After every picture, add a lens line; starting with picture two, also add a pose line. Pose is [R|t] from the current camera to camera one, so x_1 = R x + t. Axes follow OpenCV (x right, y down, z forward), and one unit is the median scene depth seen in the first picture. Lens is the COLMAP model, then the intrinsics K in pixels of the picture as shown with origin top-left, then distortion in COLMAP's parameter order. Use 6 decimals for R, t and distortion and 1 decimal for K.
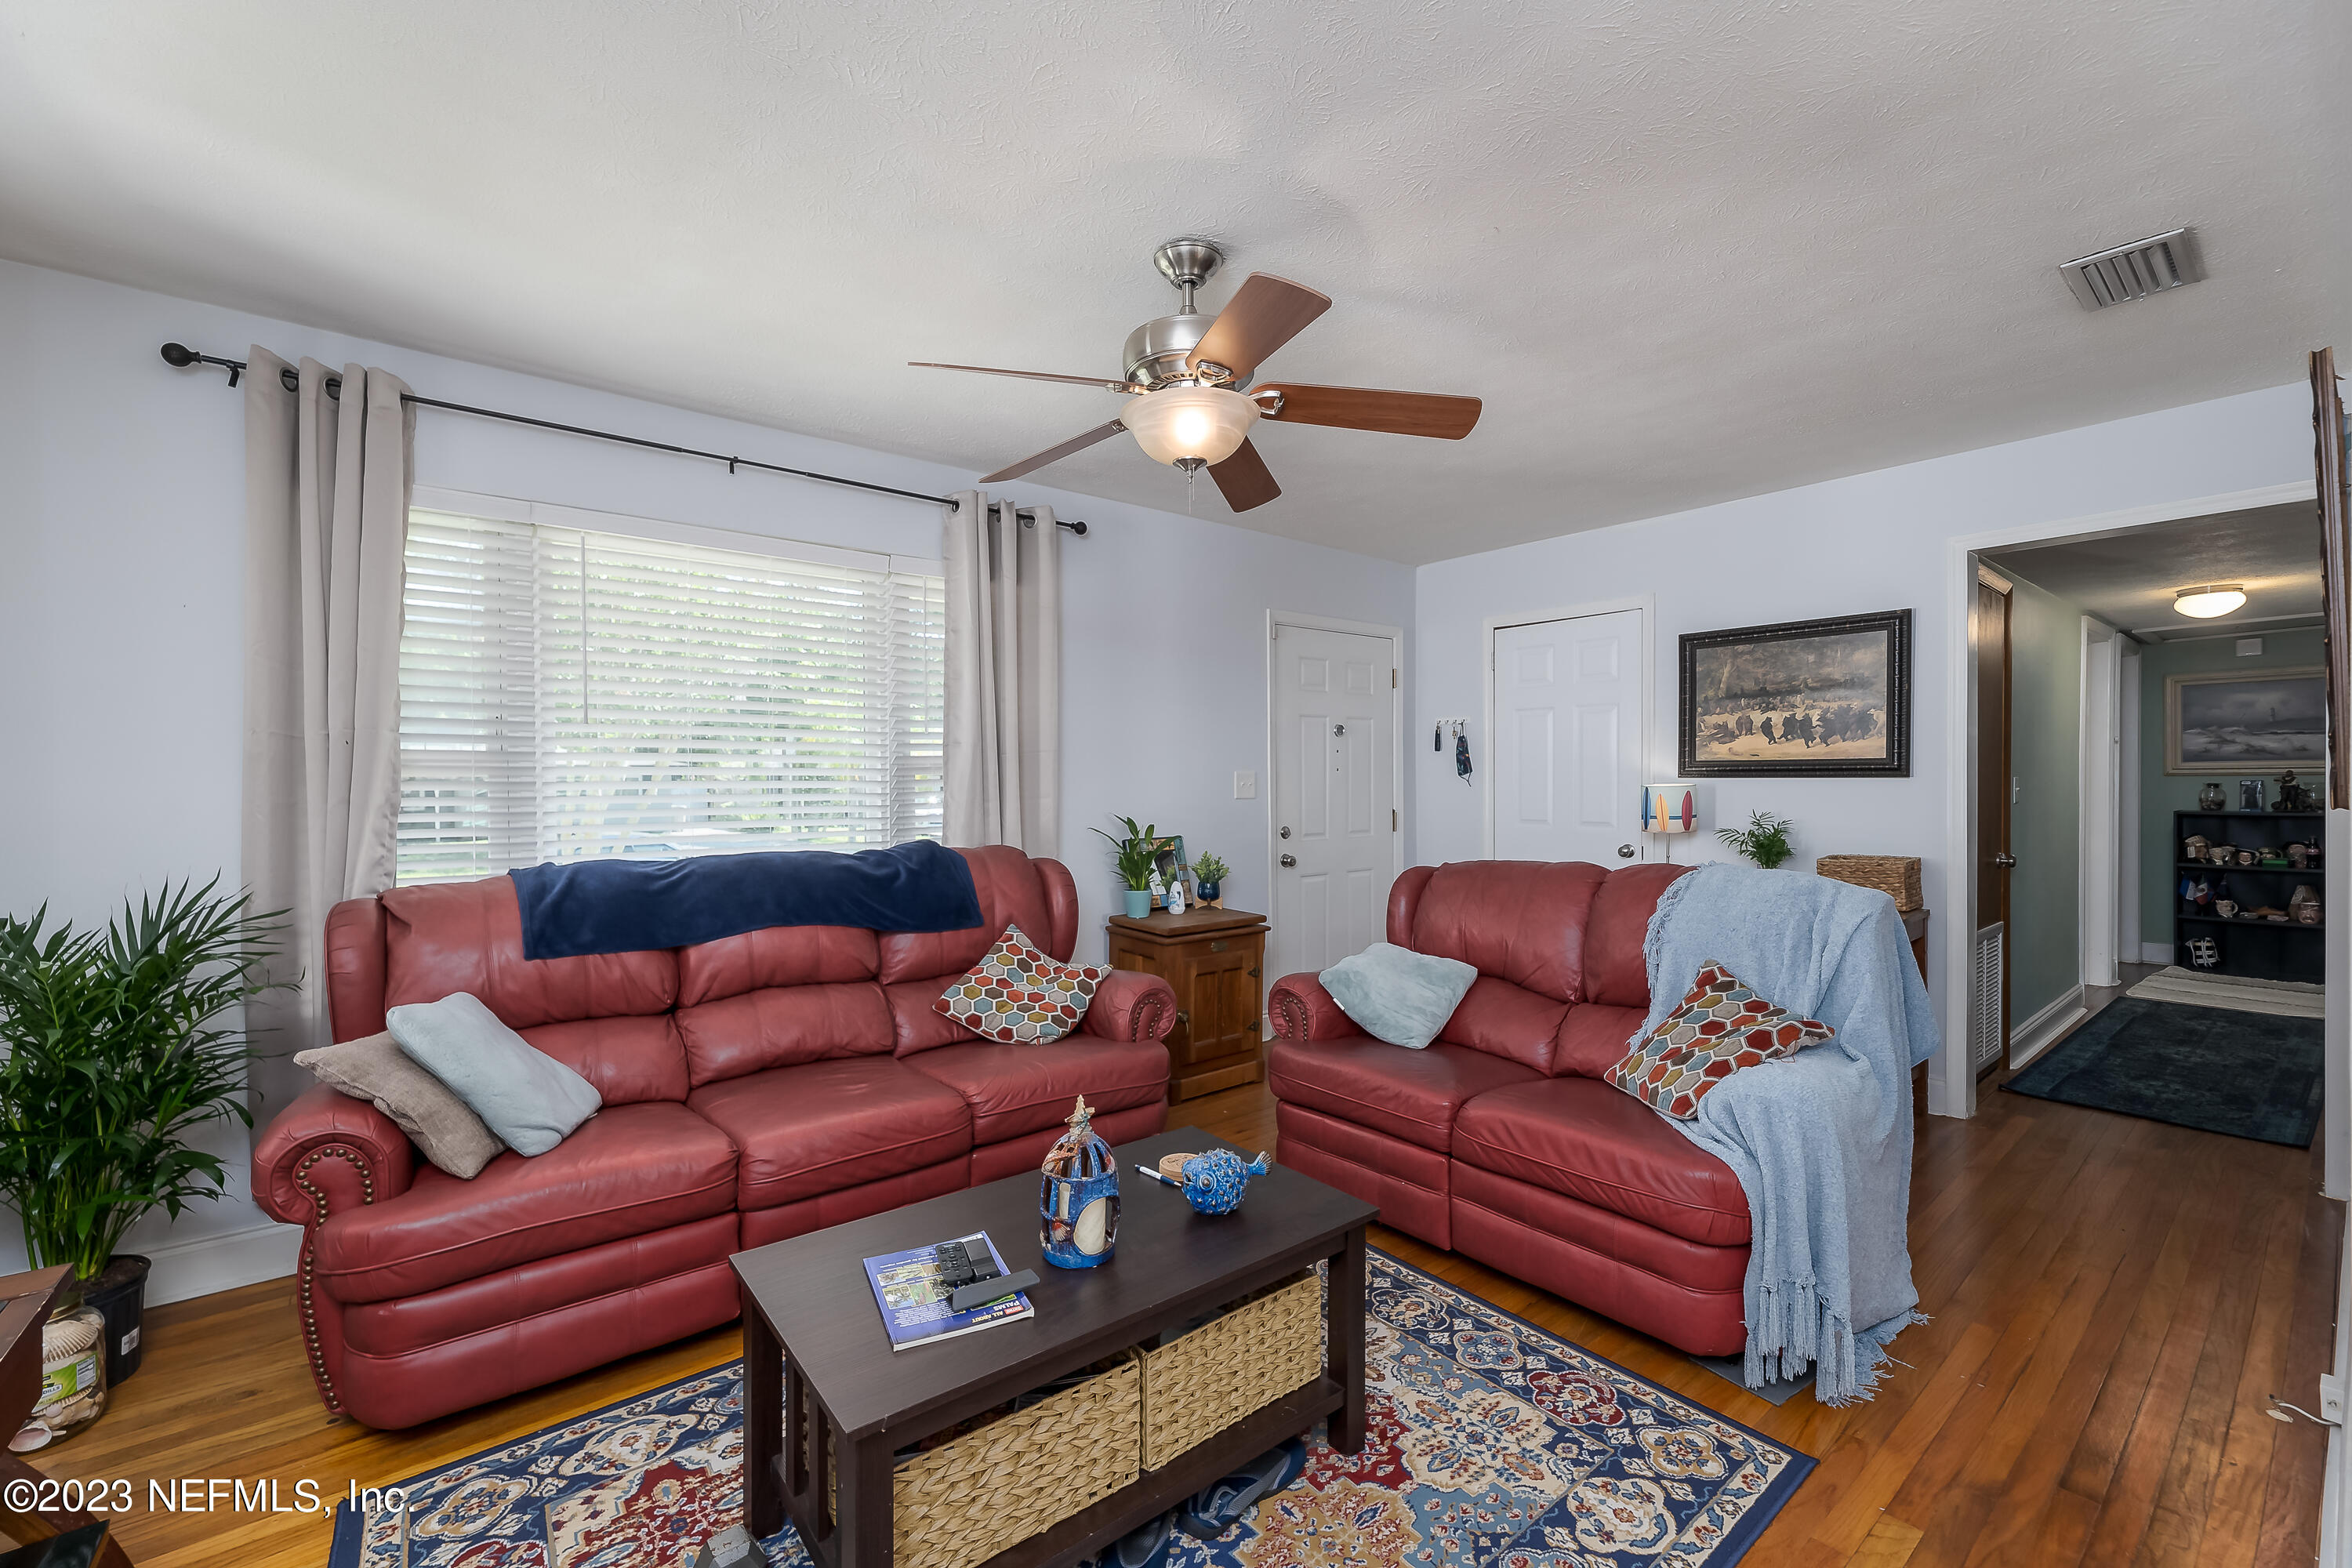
lens RADIAL K [[958.1, 0, 1159.8], [0, 958.1, 788.0], [0, 0, 1]] dist [-0.000644, 0.000420]
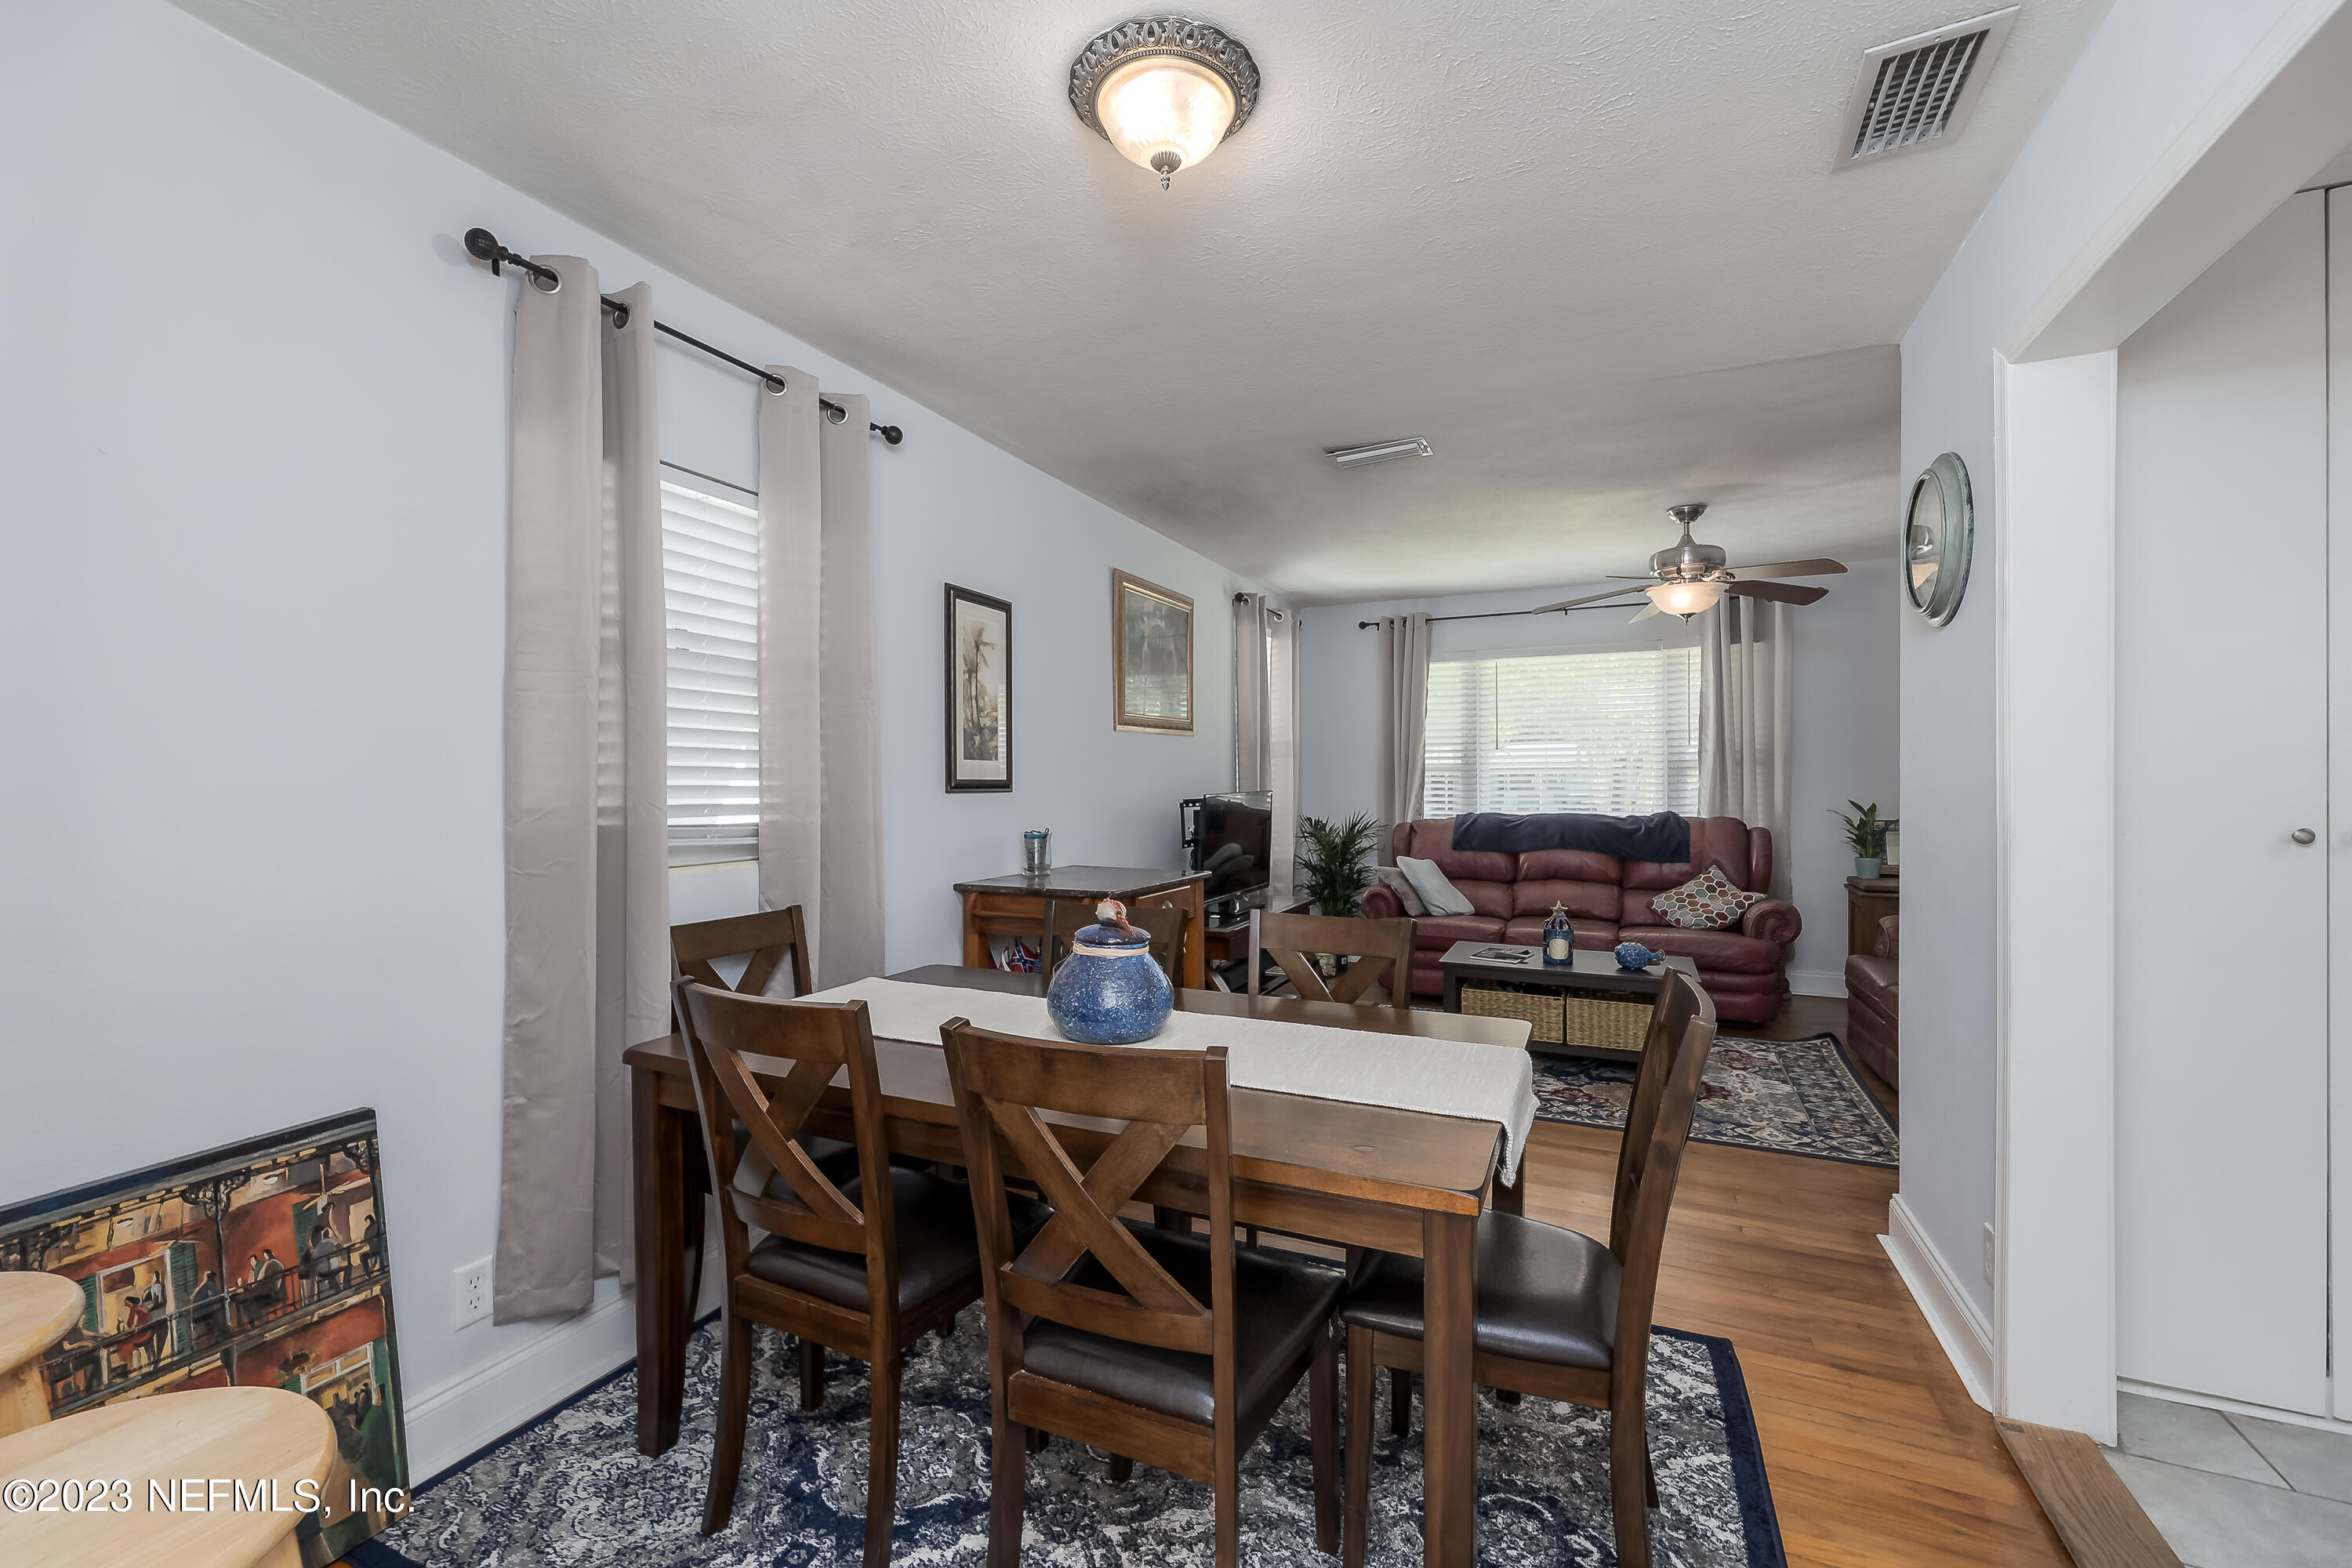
lens RADIAL K [[958.1, 0, 1159.8], [0, 958.1, 788.0], [0, 0, 1]] dist [-0.000644, 0.000420]
pose [[0.444725, 0.012790, -0.895576, 1.160308], [-0.000929, 0.999904, 0.013819, -0.011874], [0.895667, -0.005313, 0.444694, -0.735048]]
